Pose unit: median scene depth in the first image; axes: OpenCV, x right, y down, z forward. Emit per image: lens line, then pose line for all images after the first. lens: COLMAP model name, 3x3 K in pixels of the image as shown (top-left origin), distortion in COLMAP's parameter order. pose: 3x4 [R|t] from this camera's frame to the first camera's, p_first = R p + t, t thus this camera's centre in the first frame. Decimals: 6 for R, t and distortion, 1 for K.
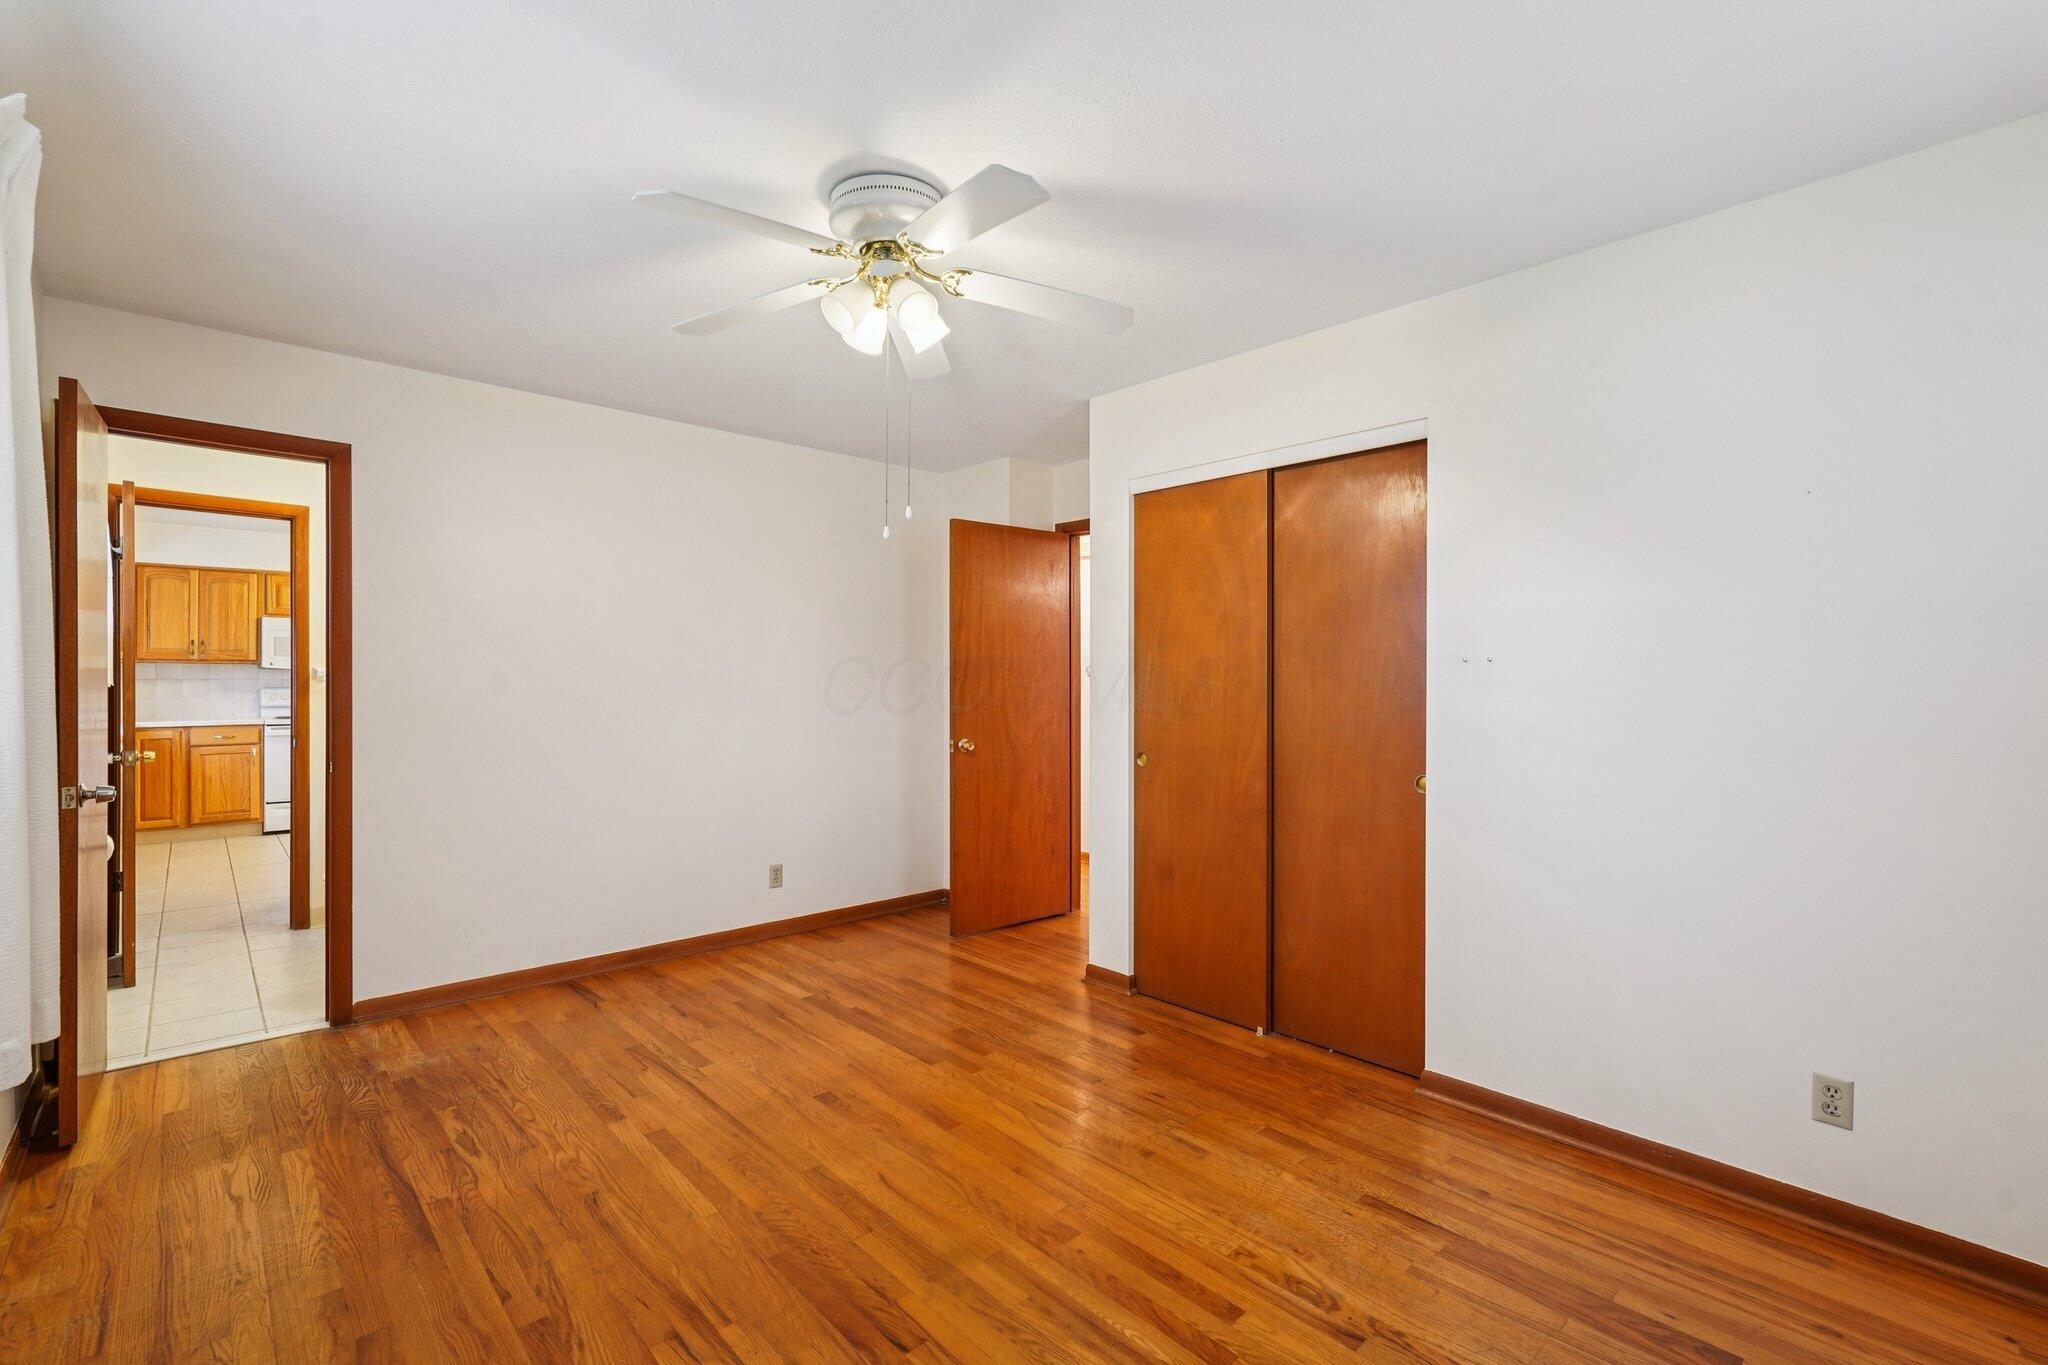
lens RADIAL K [[902.8, 0, 1020.2], [0, 902.8, 677.2], [0, 0, 1]] dist [-0.011732, 0.005881]
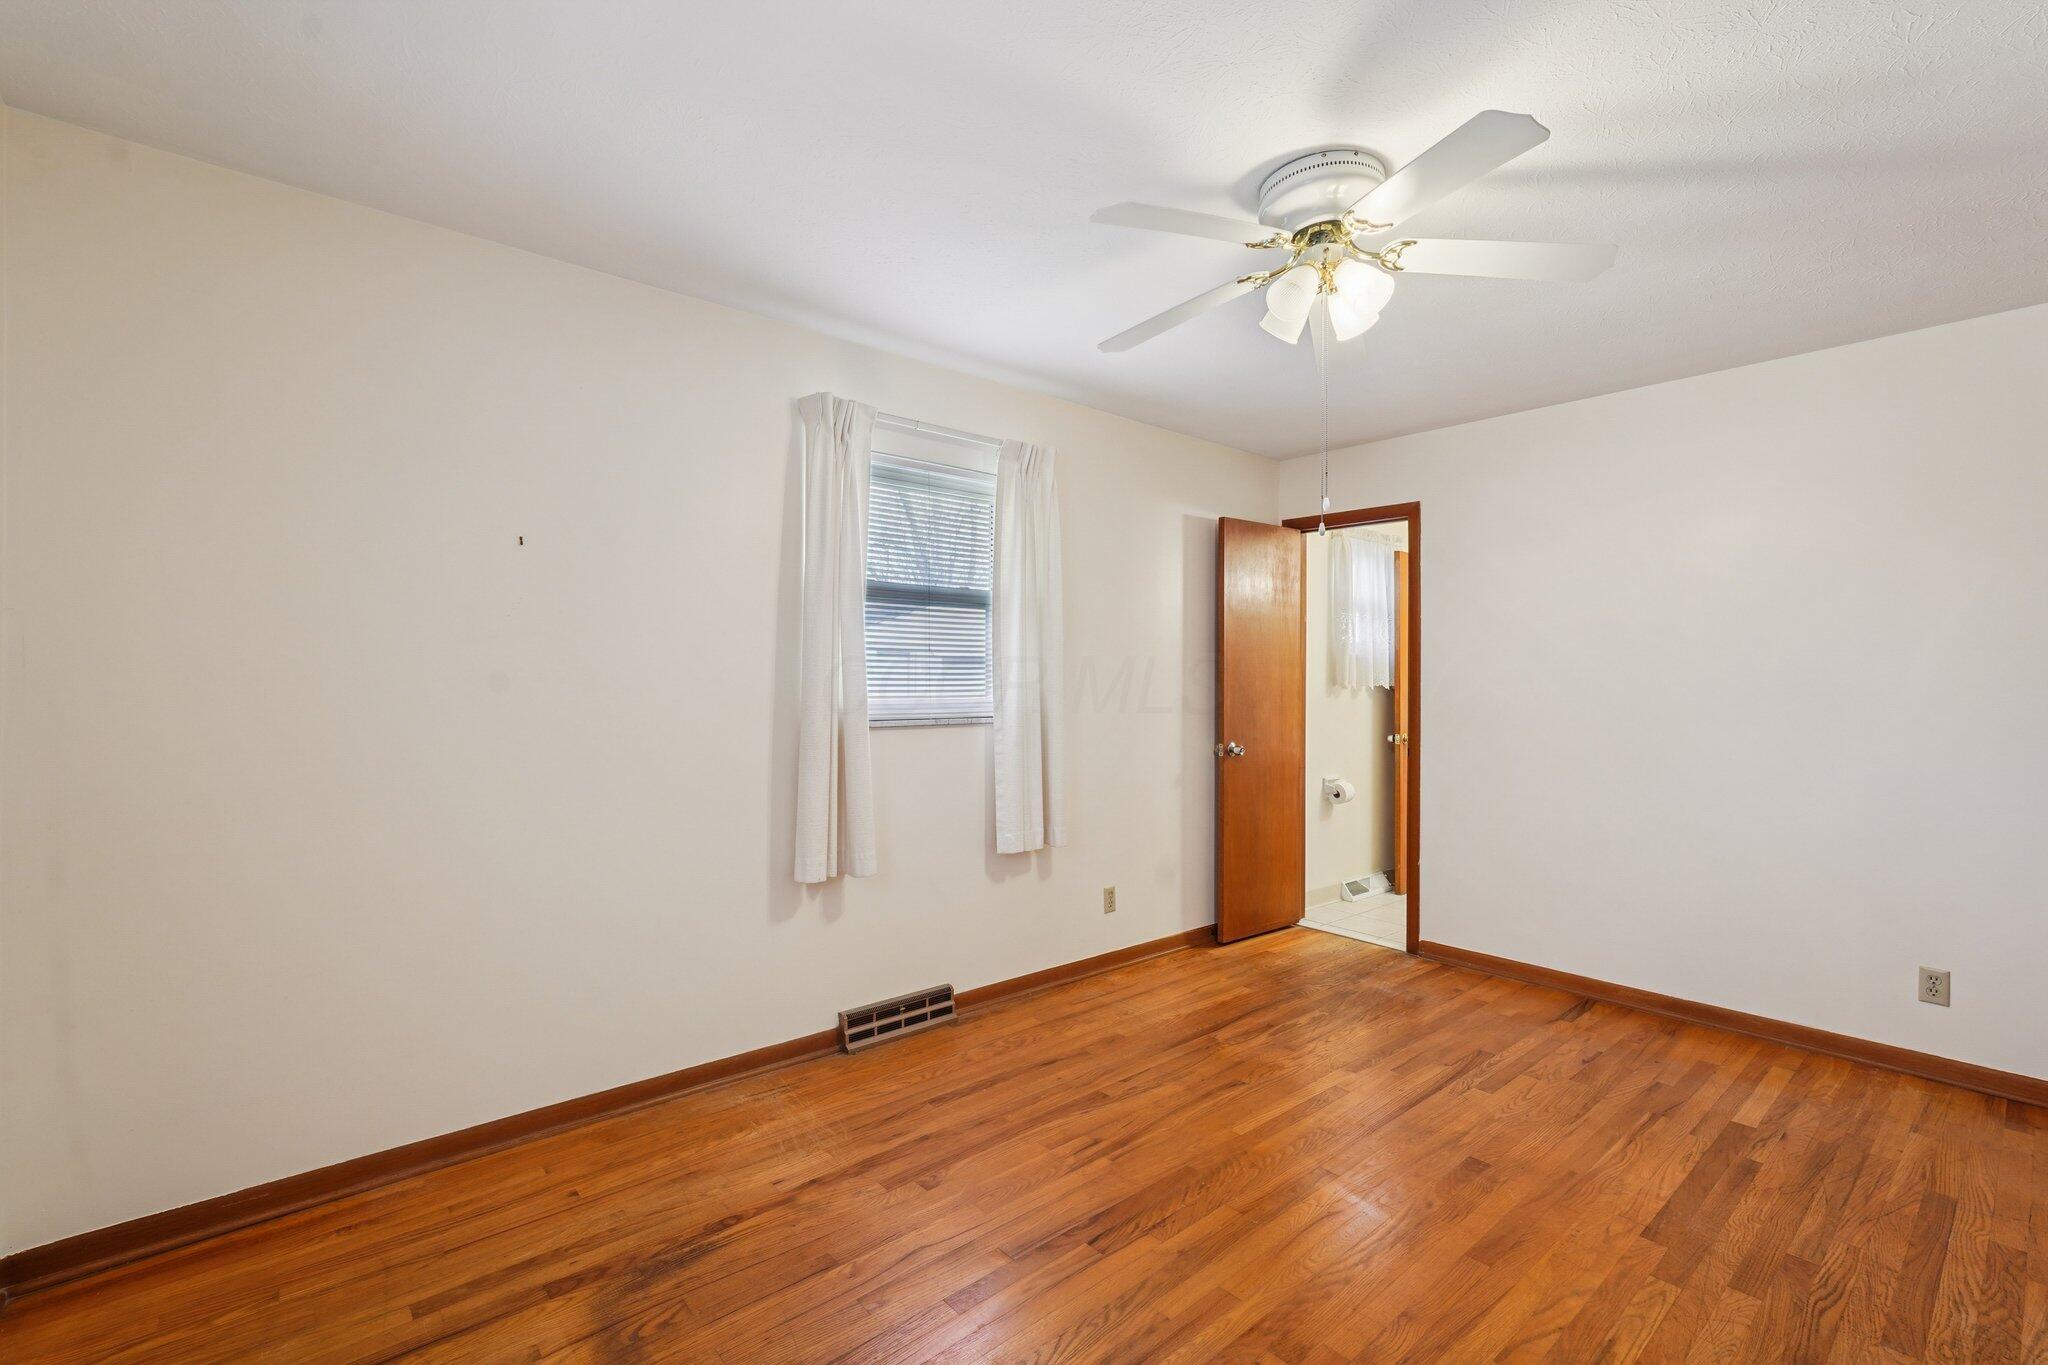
lens RADIAL K [[902.8, 0, 1027.0], [0, 902.8, 684.3], [0, 0, 1]] dist [-0.011732, 0.005881]
pose [[-0.039350, -0.001272, -0.999225, 0.582655], [-0.001871, 0.999998, -0.001199, 0.004046], [0.999224, 0.001822, -0.039353, 0.522170]]
